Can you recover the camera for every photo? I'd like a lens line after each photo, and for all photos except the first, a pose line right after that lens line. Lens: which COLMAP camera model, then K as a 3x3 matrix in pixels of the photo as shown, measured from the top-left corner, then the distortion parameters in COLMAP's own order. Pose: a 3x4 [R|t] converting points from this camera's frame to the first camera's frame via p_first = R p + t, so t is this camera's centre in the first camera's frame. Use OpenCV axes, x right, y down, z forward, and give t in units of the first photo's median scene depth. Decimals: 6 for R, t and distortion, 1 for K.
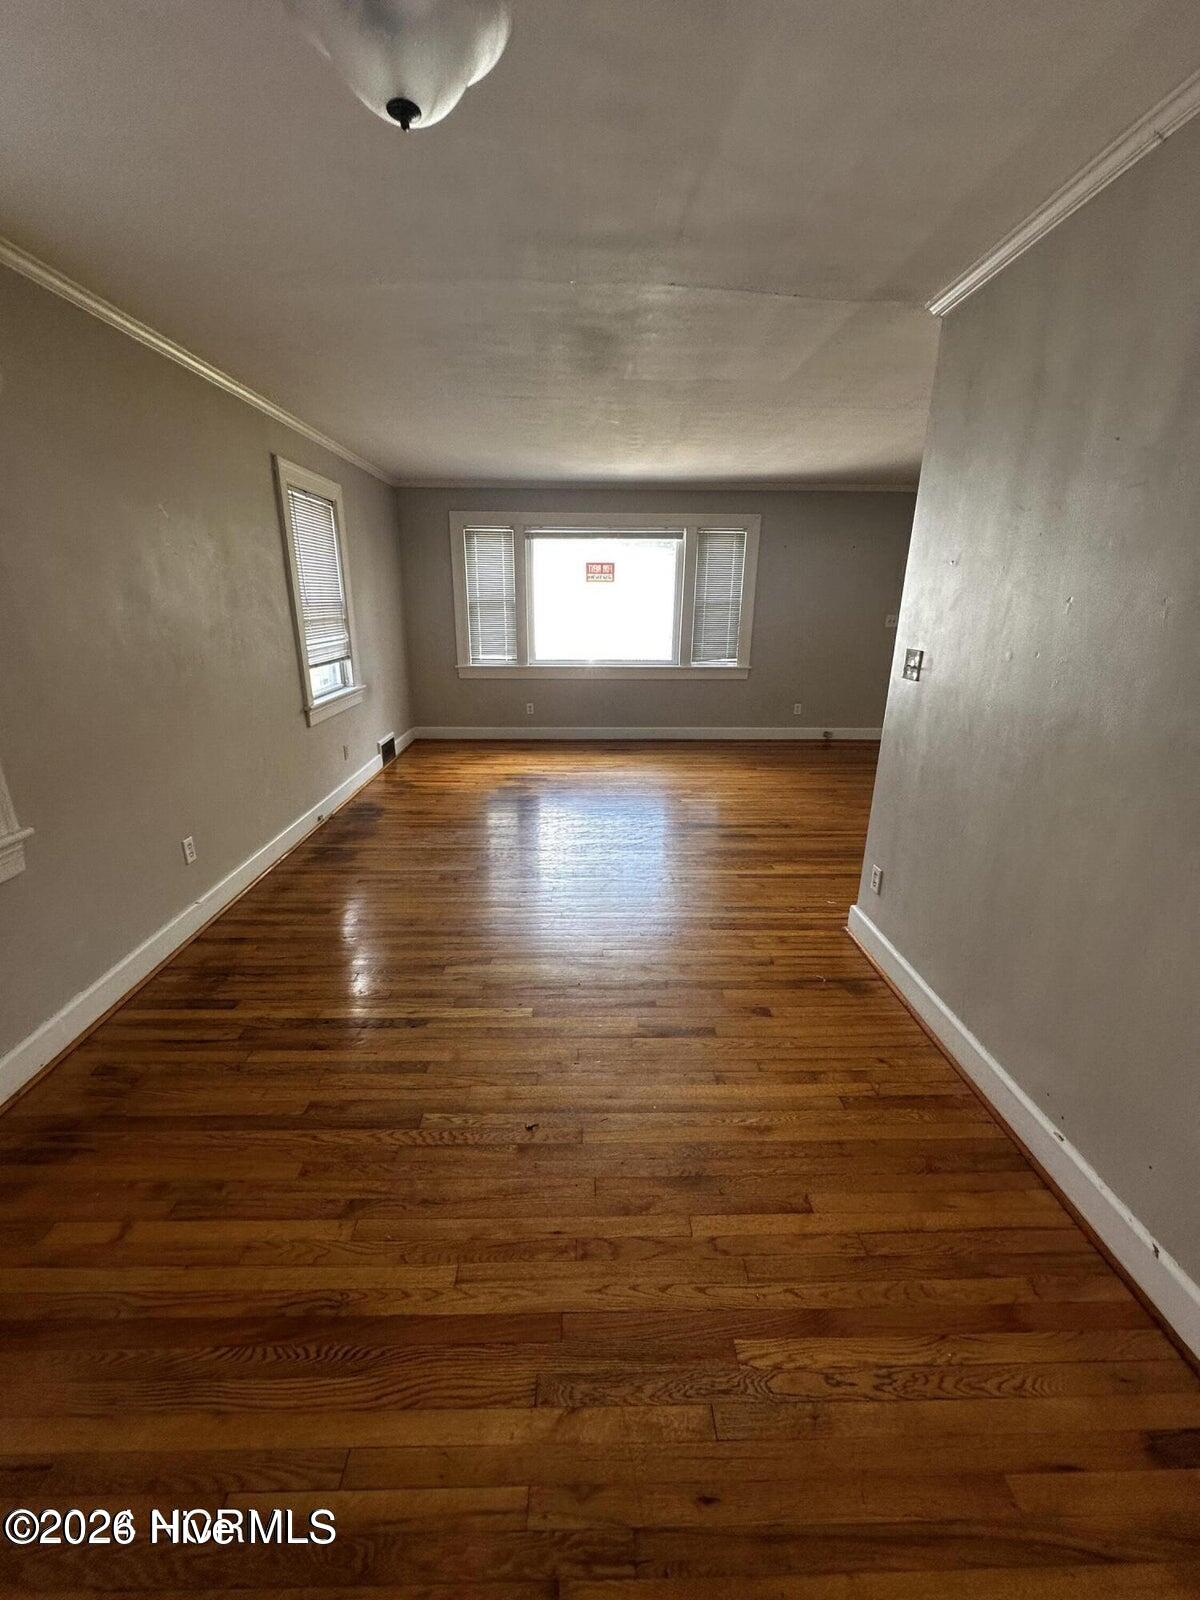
lens RADIAL K [[637.3, 0, 599.8], [0, 637.3, 798.1], [0, 0, 1]] dist [-0.001709, -0.000208]
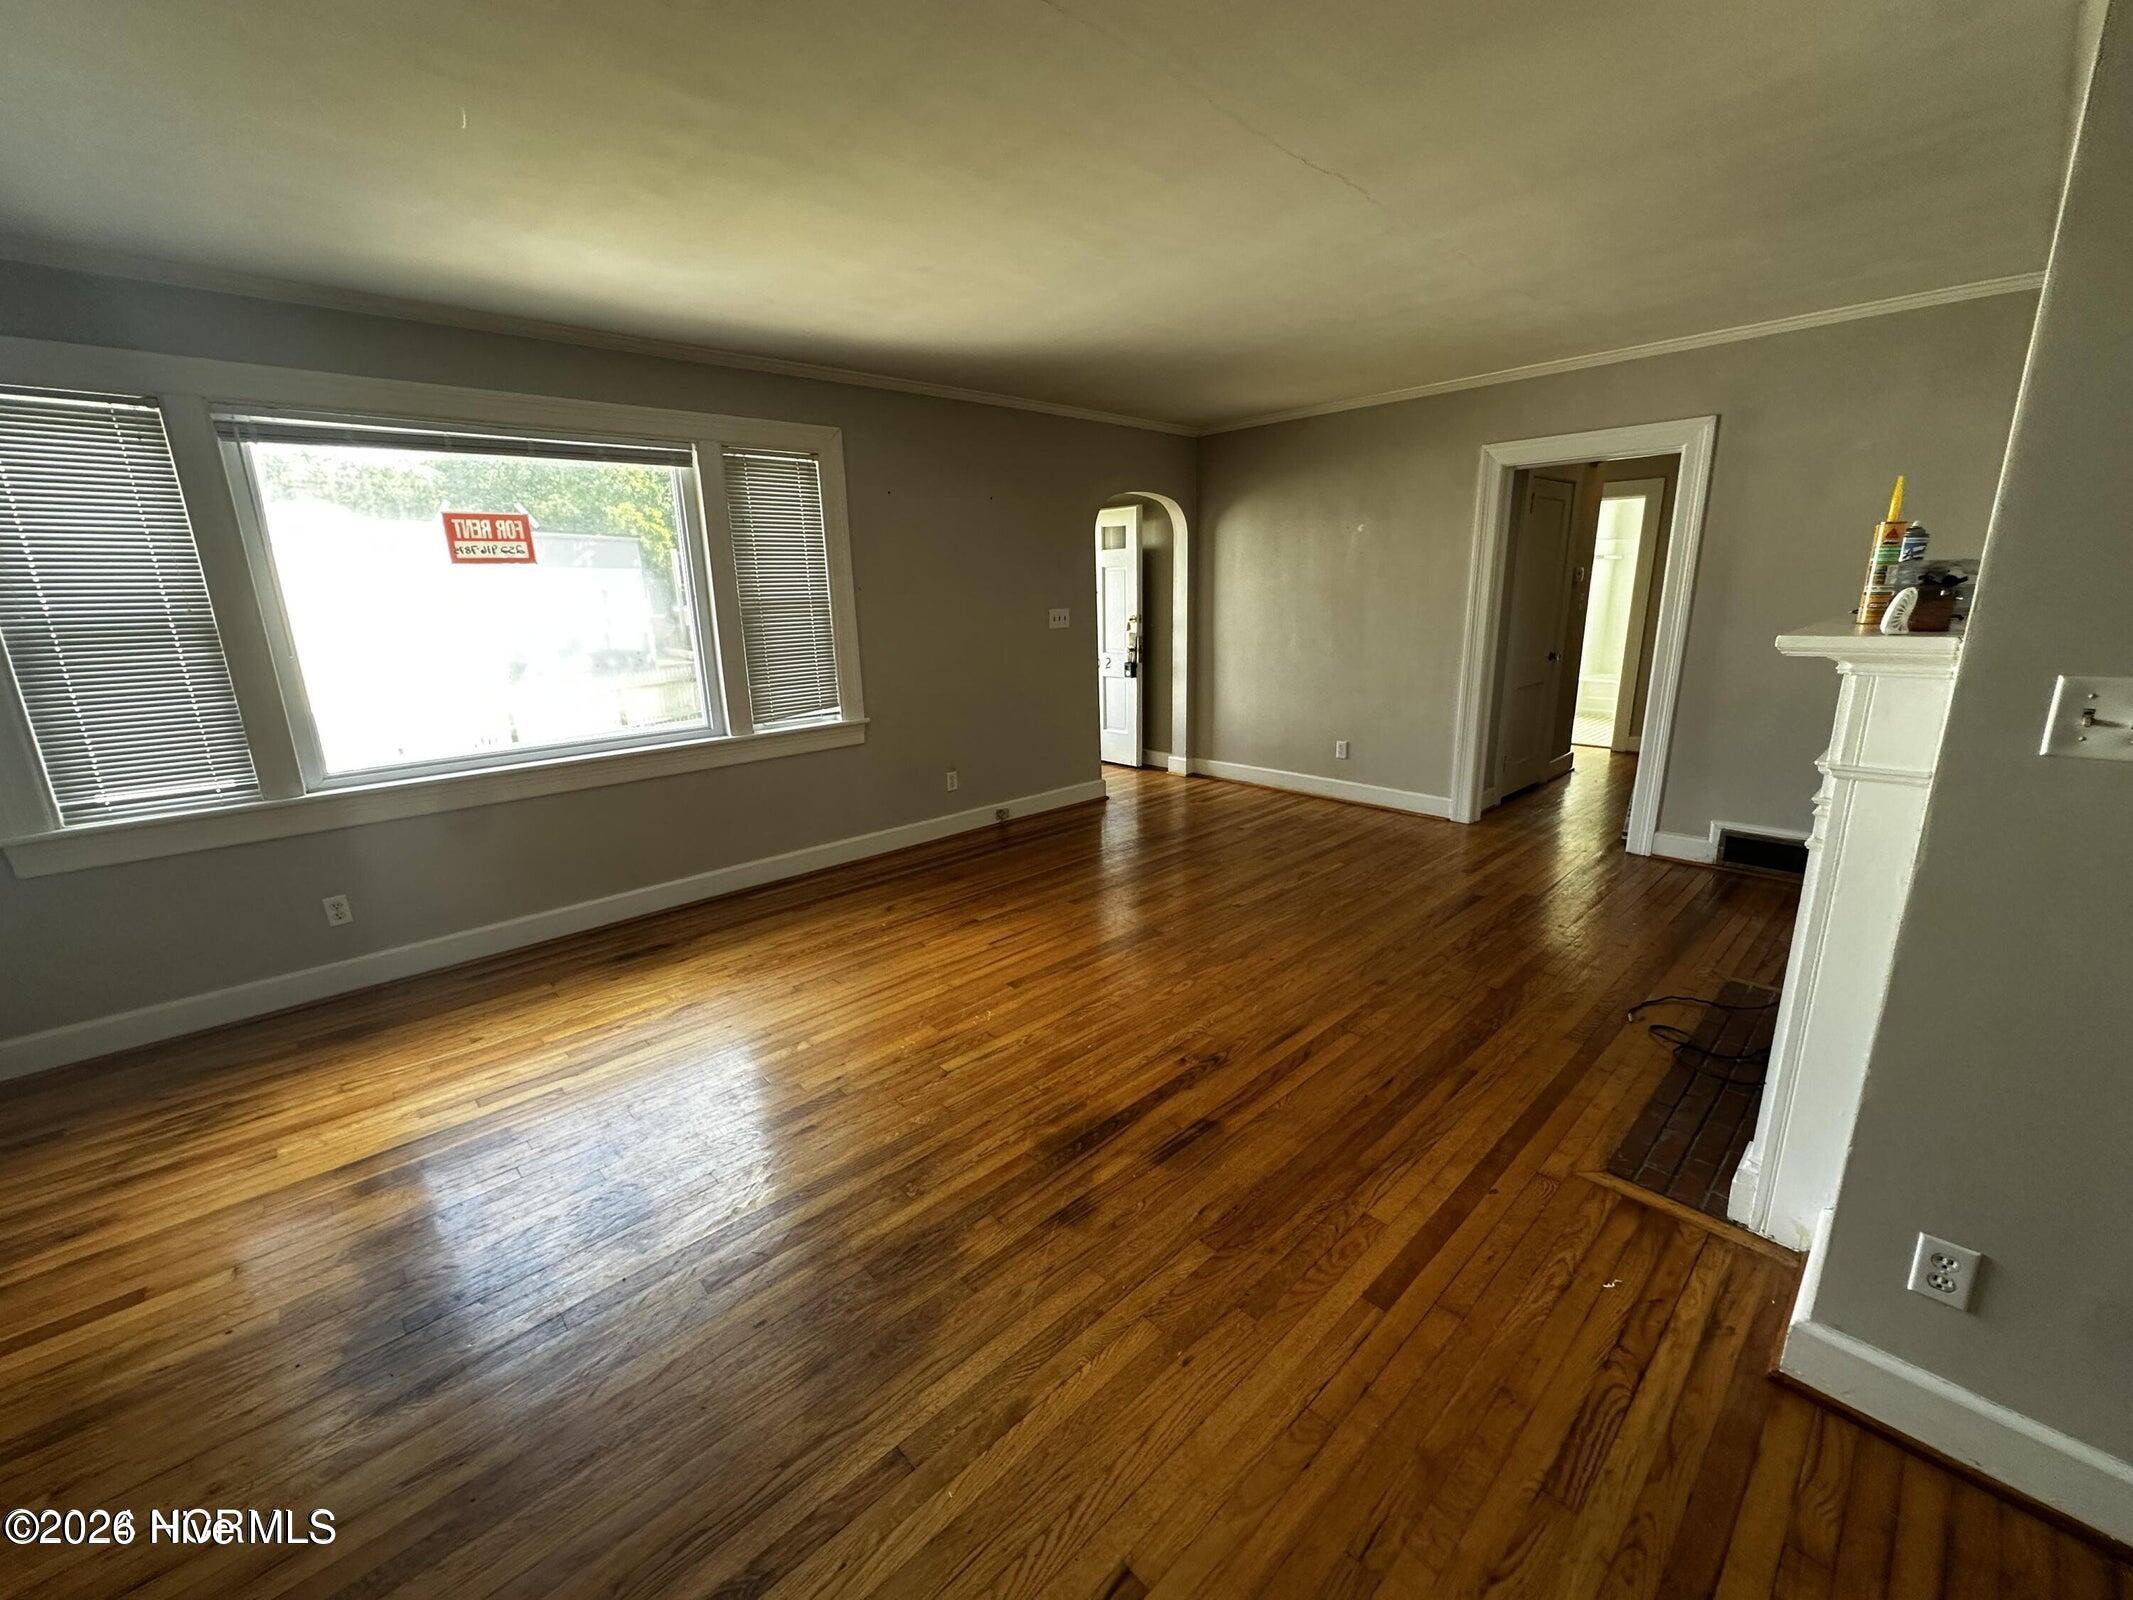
lens RADIAL K [[849.6, 0, 1064.8], [0, 849.6, 803.1], [0, 0, 1]] dist [-0.001709, -0.000208]
pose [[0.746267, -0.190676, 0.637752, -0.098763], [0.229913, 0.972966, 0.021866, -0.118110], [-0.624680, 0.130309, 0.769931, 0.377144]]
